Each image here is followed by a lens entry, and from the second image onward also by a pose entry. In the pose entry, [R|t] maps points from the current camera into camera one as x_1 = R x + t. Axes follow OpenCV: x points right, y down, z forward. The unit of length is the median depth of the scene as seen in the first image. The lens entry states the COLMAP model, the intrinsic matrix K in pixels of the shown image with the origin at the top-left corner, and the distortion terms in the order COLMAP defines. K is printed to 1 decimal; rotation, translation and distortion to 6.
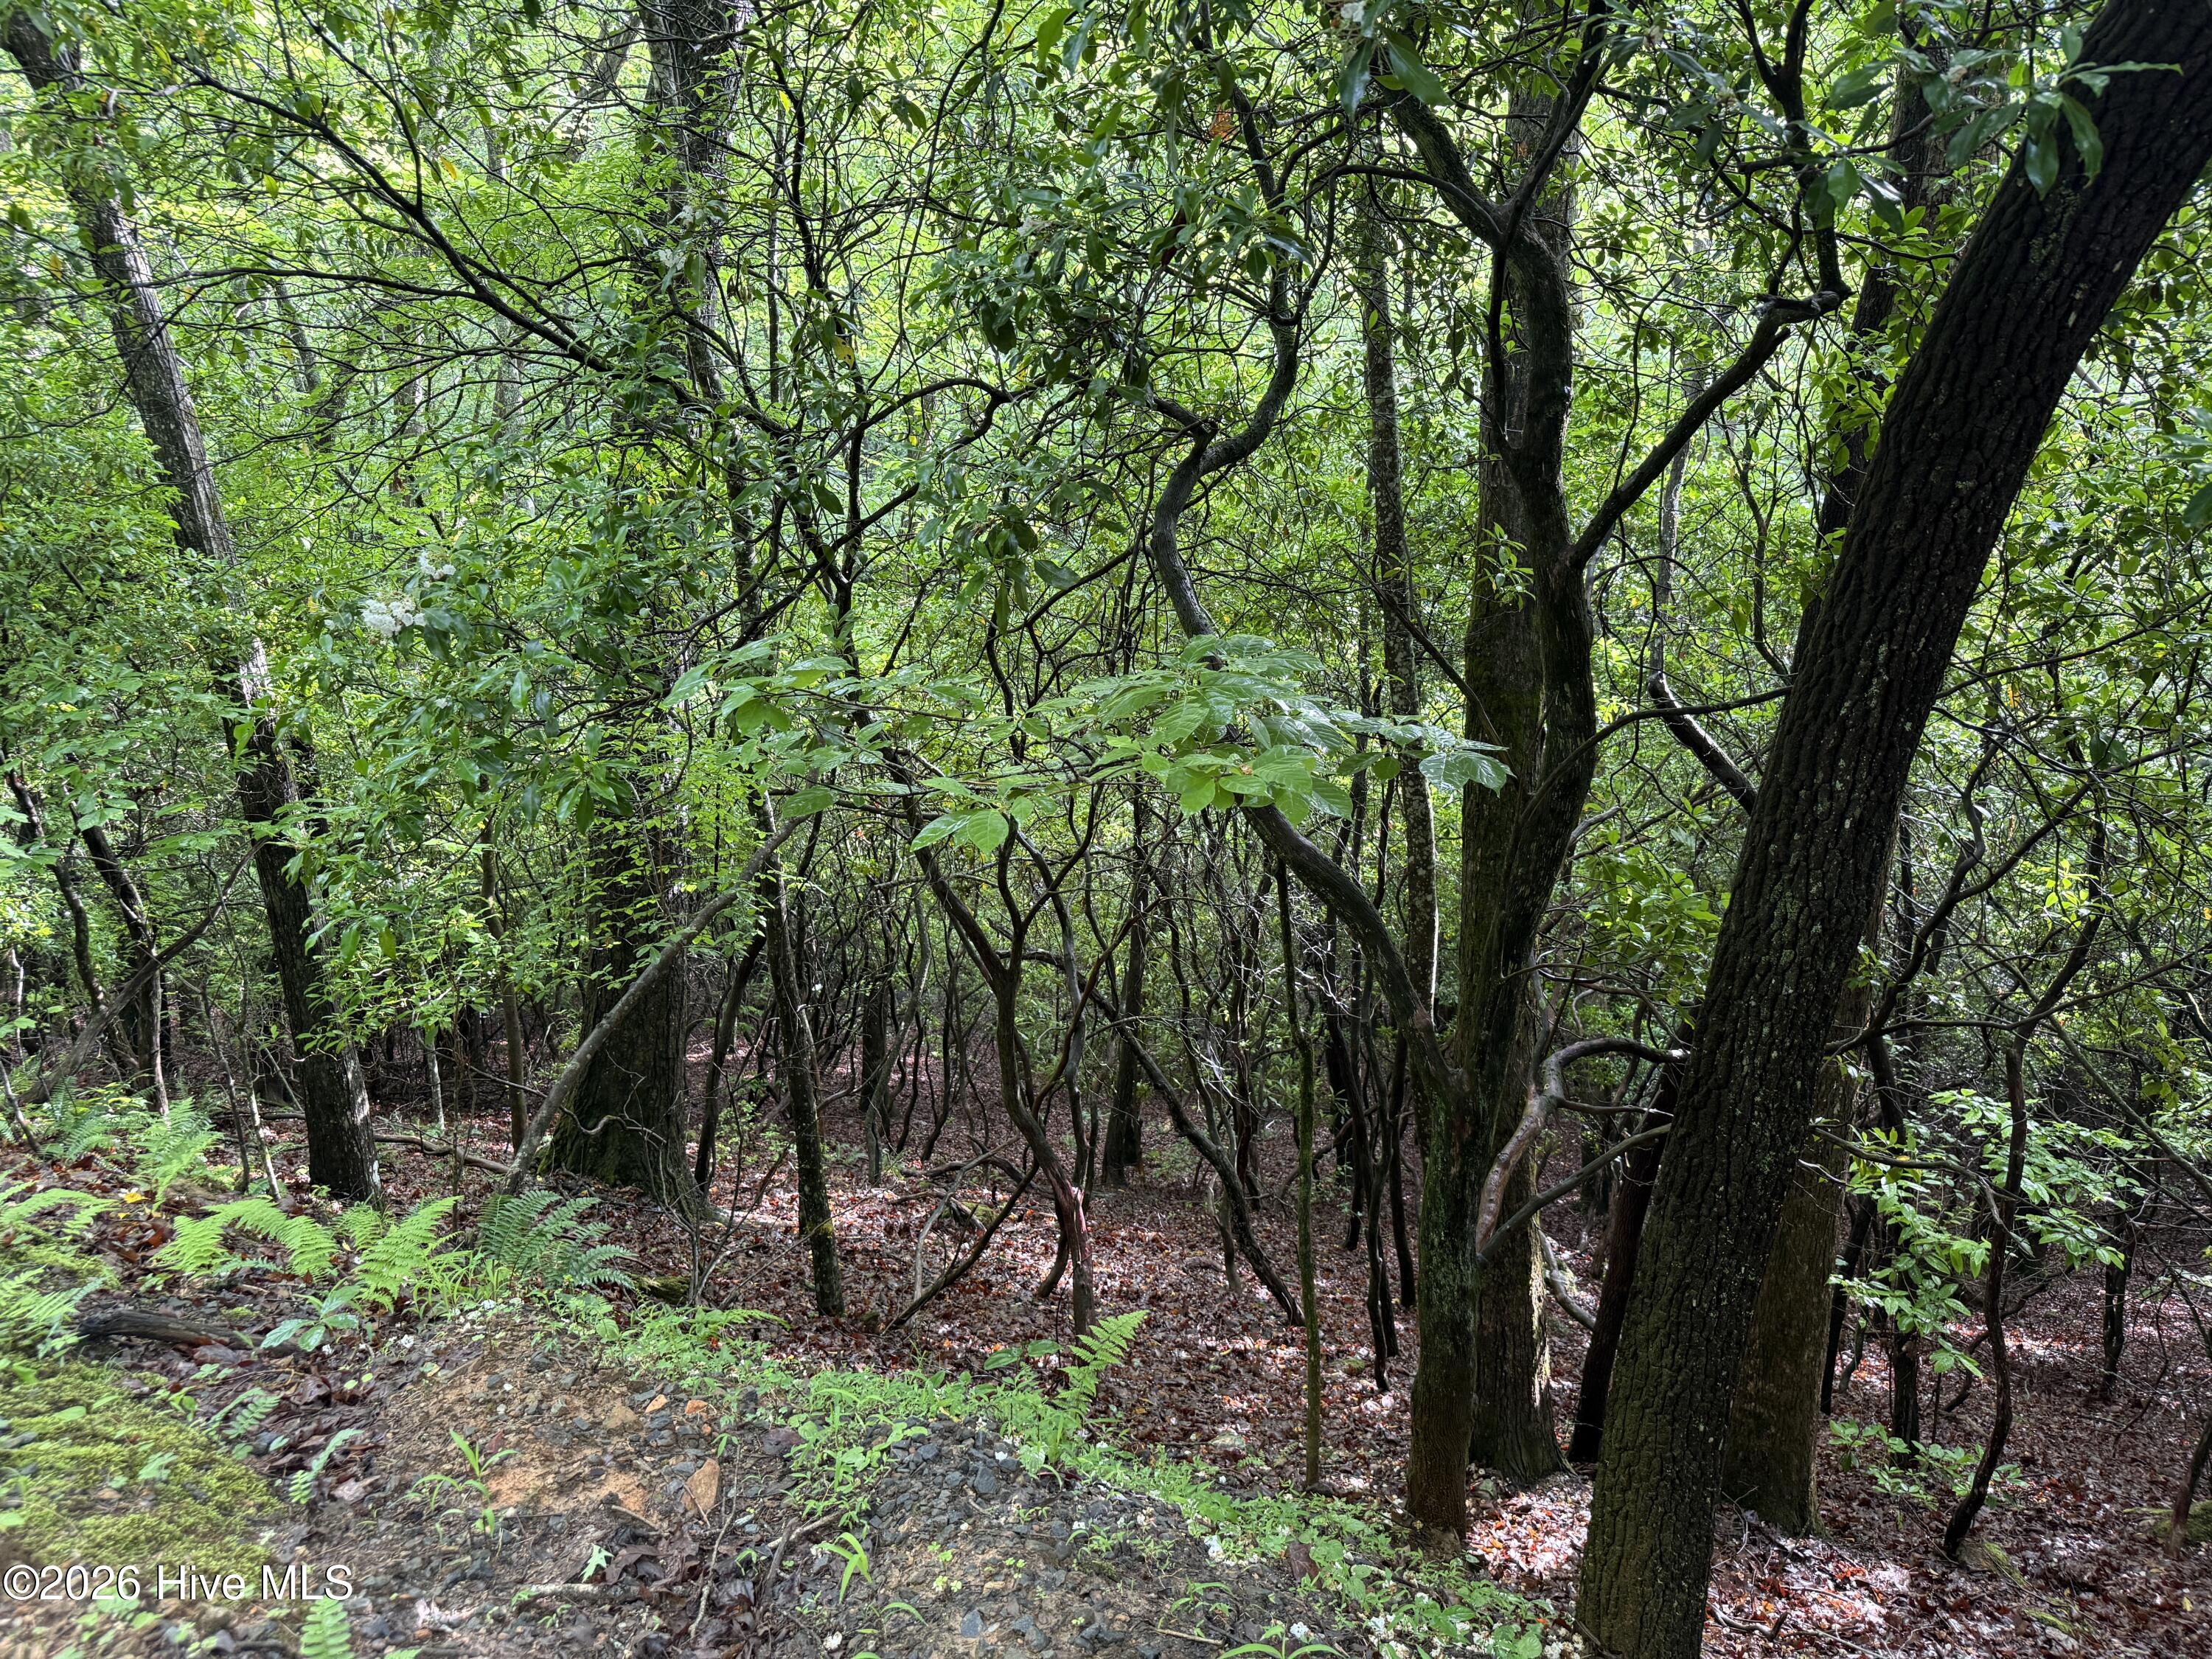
lens RADIAL K [[1407.7, 0, 1080.5], [0, 1407.7, 829.6], [0, 0, 1]] dist [-0.042345, -0.005169]
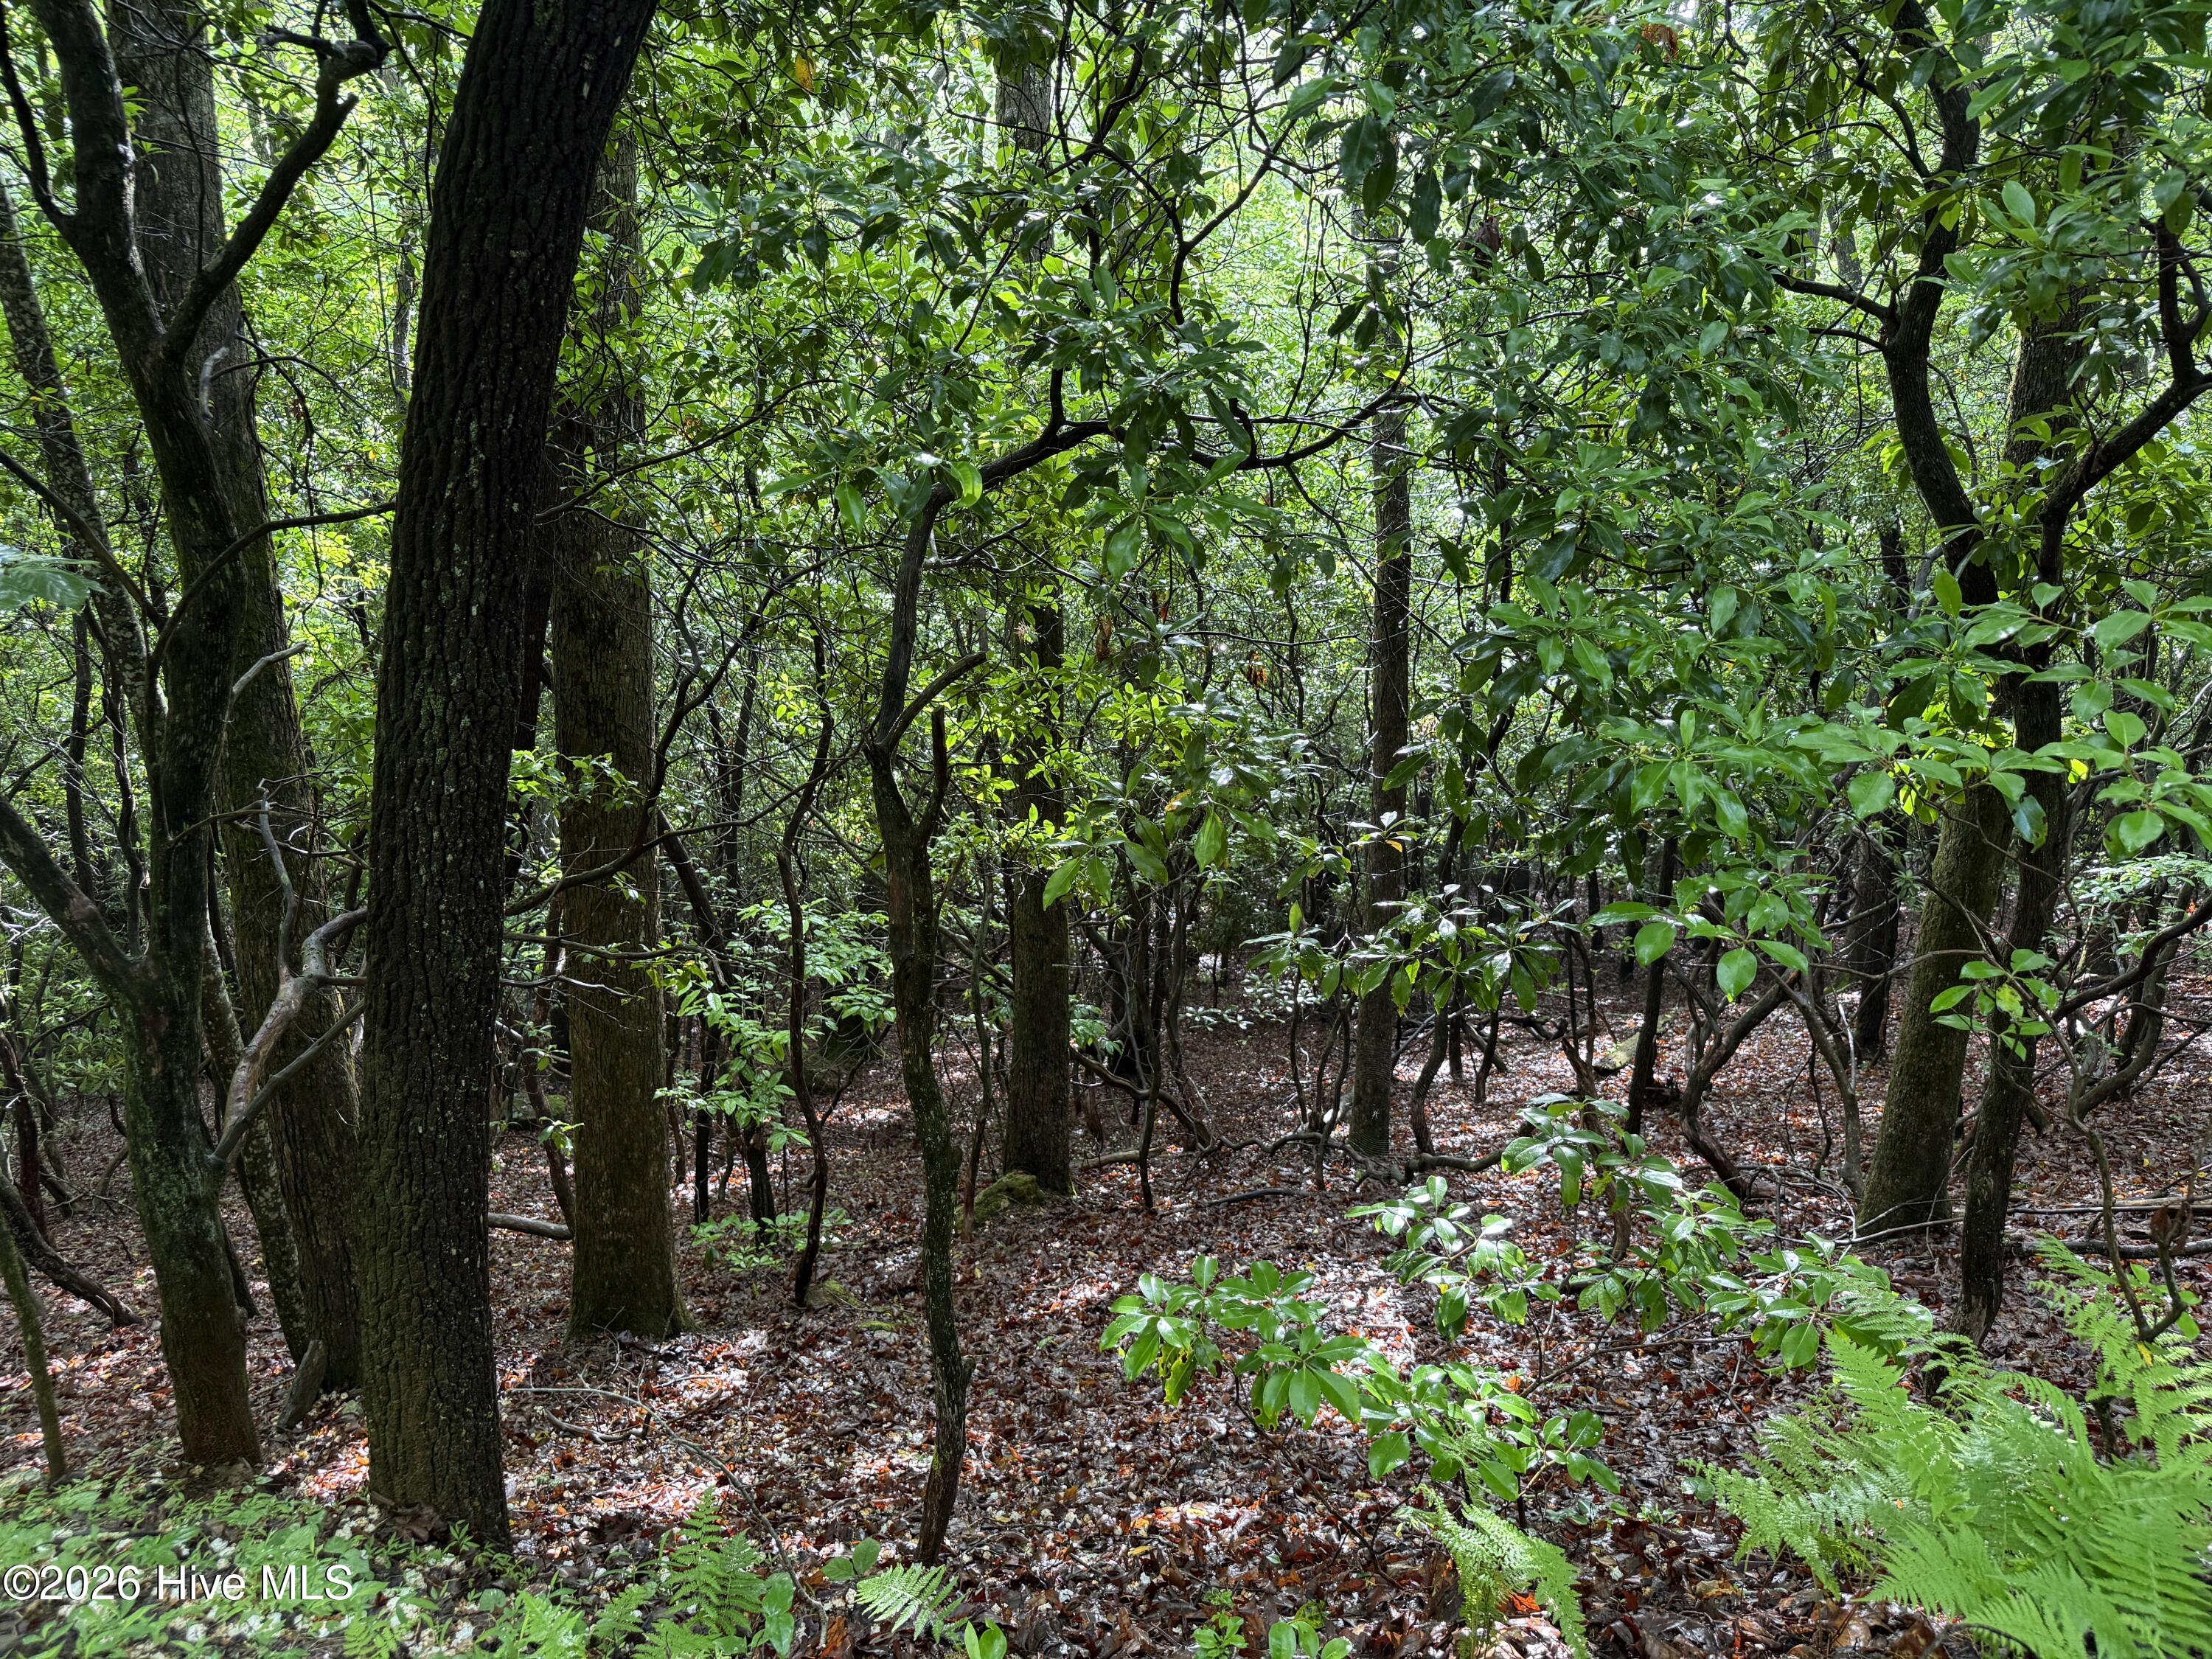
lens RADIAL K [[1407.7, 0, 1080.5], [0, 1407.7, 829.6], [0, 0, 1]] dist [-0.042345, -0.005169]
pose [[0.735683, -0.157556, 0.658747, 0.111590], [0.120811, 0.987497, 0.101264, 0.058558], [-0.666465, 0.005085, 0.745519, -0.013132]]
